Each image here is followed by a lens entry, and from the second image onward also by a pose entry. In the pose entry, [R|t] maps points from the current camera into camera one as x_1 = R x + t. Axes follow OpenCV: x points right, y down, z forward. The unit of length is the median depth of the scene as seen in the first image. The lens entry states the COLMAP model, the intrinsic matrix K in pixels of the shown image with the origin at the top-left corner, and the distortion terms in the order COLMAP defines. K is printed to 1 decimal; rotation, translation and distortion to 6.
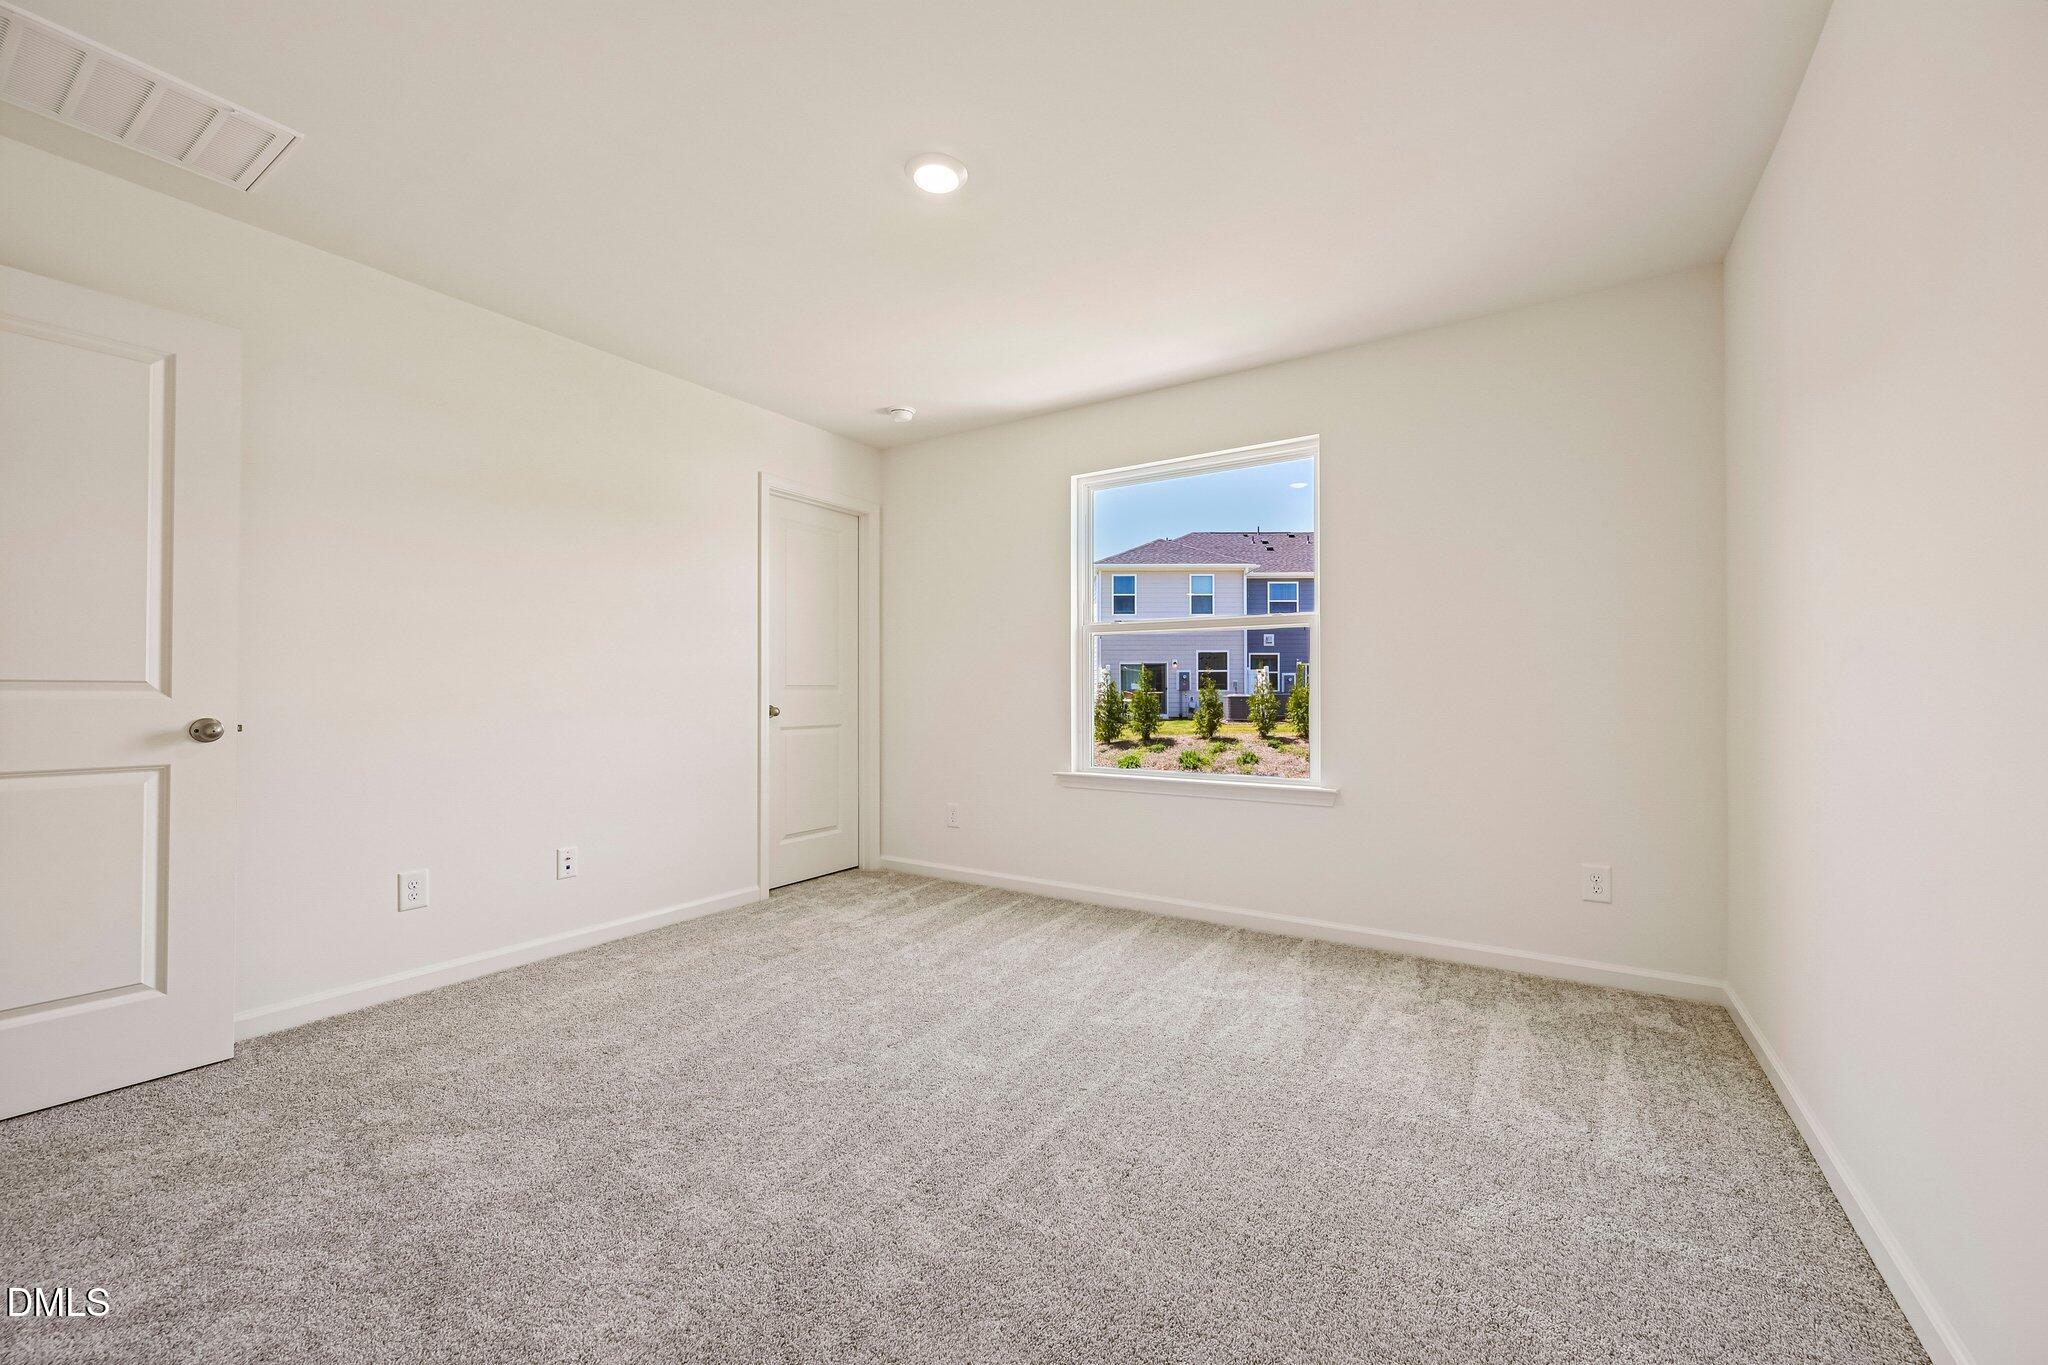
lens RADIAL K [[799.6, 0, 1022.0], [0, 799.6, 683.6], [0, 0, 1]] dist [-0.001735, 0.000744]
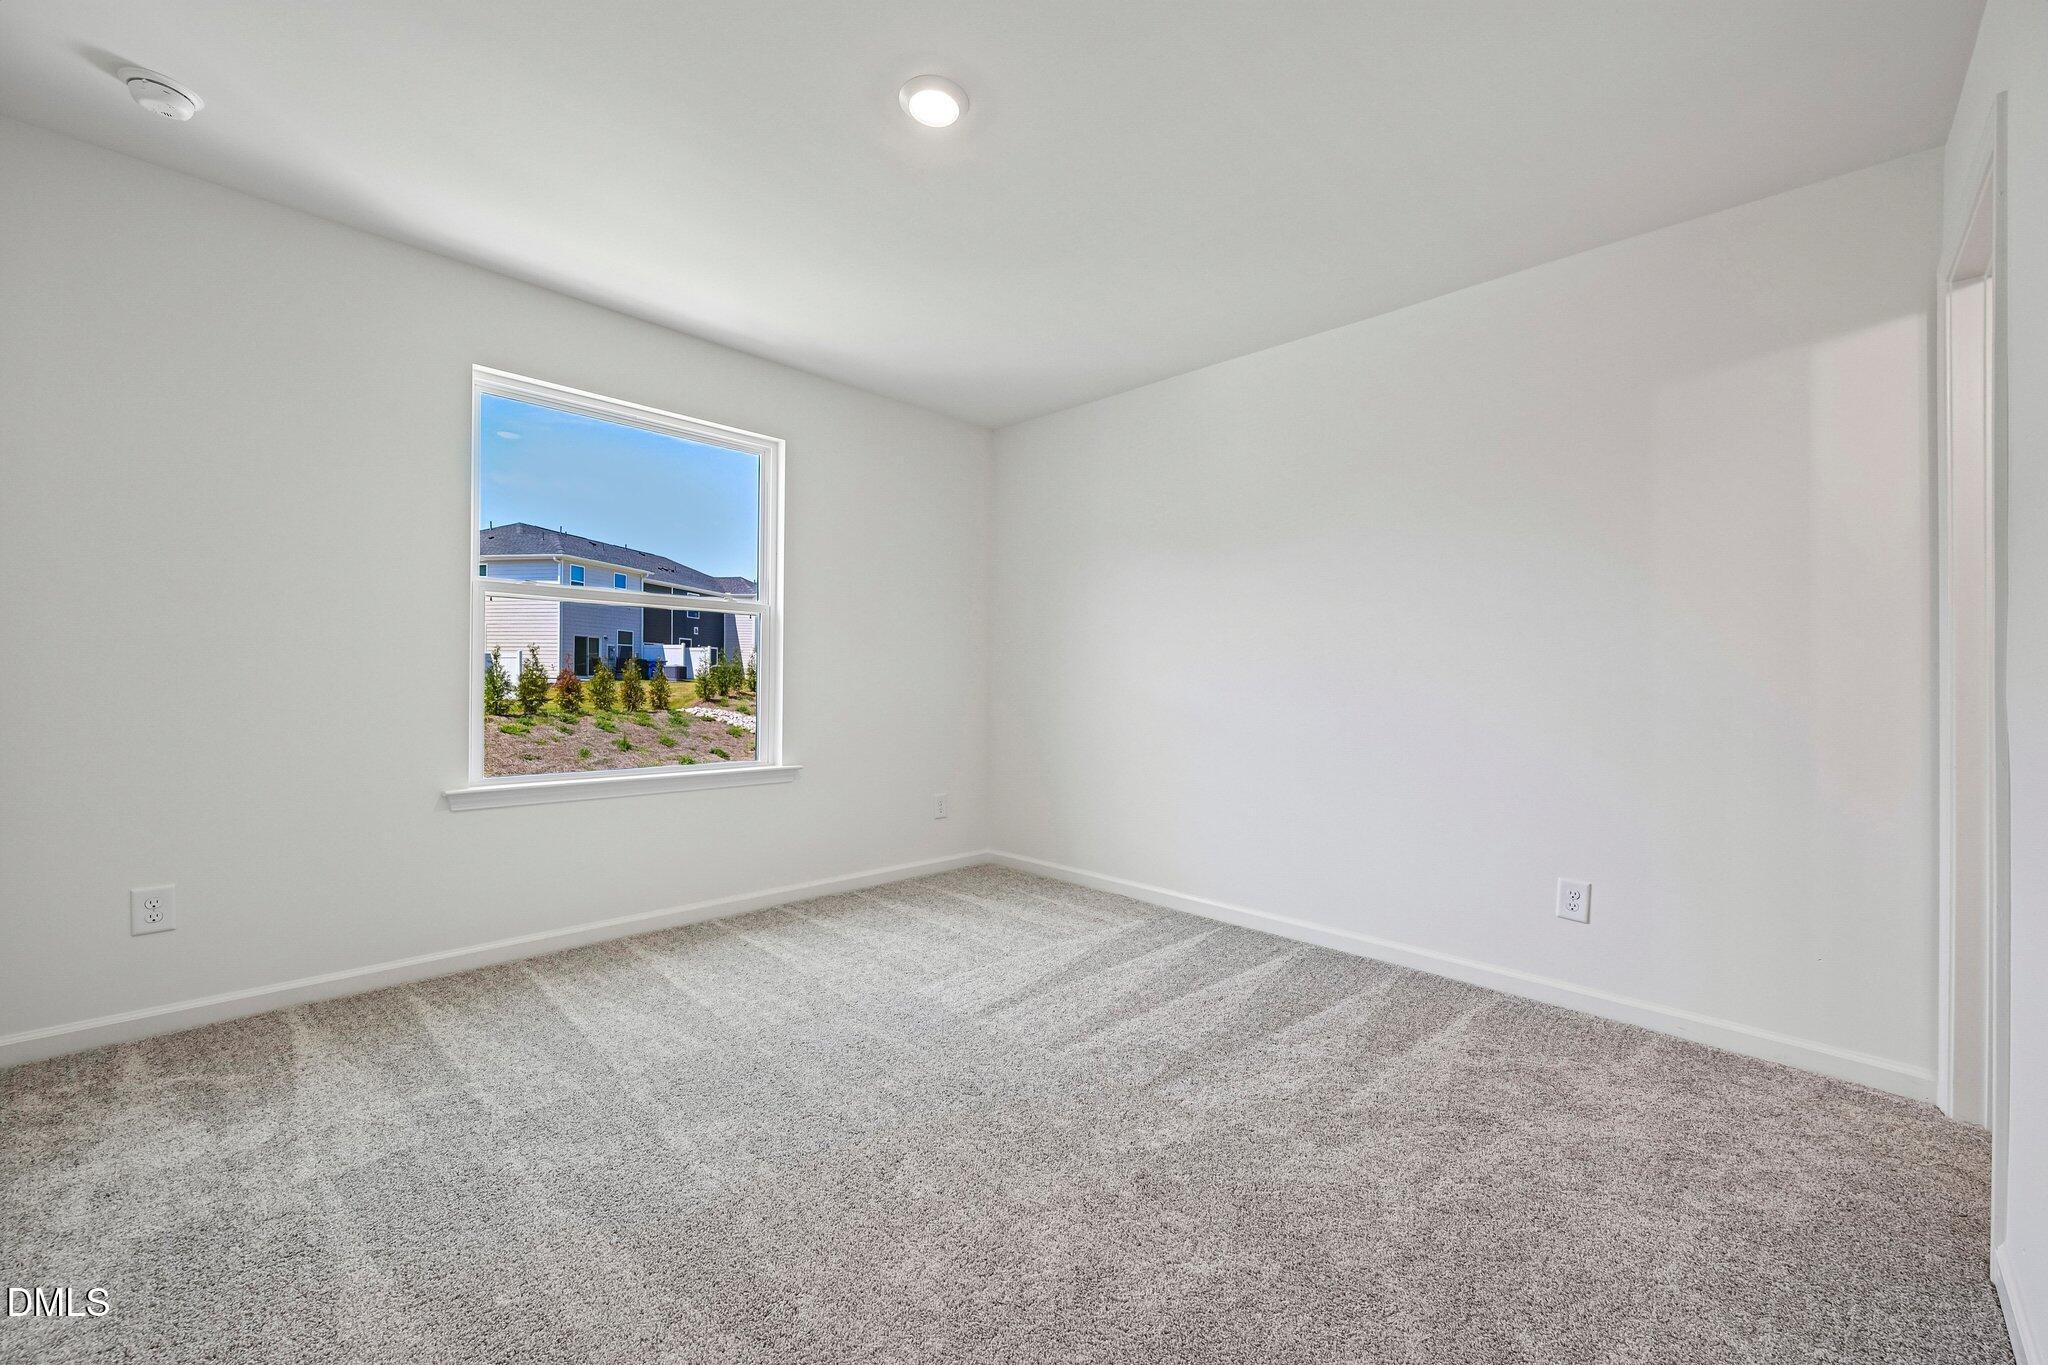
lens RADIAL K [[799.6, 0, 1013.5], [0, 799.6, 676.7], [0, 0, 1]] dist [-0.001735, 0.000744]
pose [[0.196370, 0.007918, 0.980498, -0.617285], [-0.027541, 0.999617, -0.002557, 0.002414], [-0.980143, -0.026501, 0.196513, 0.462396]]
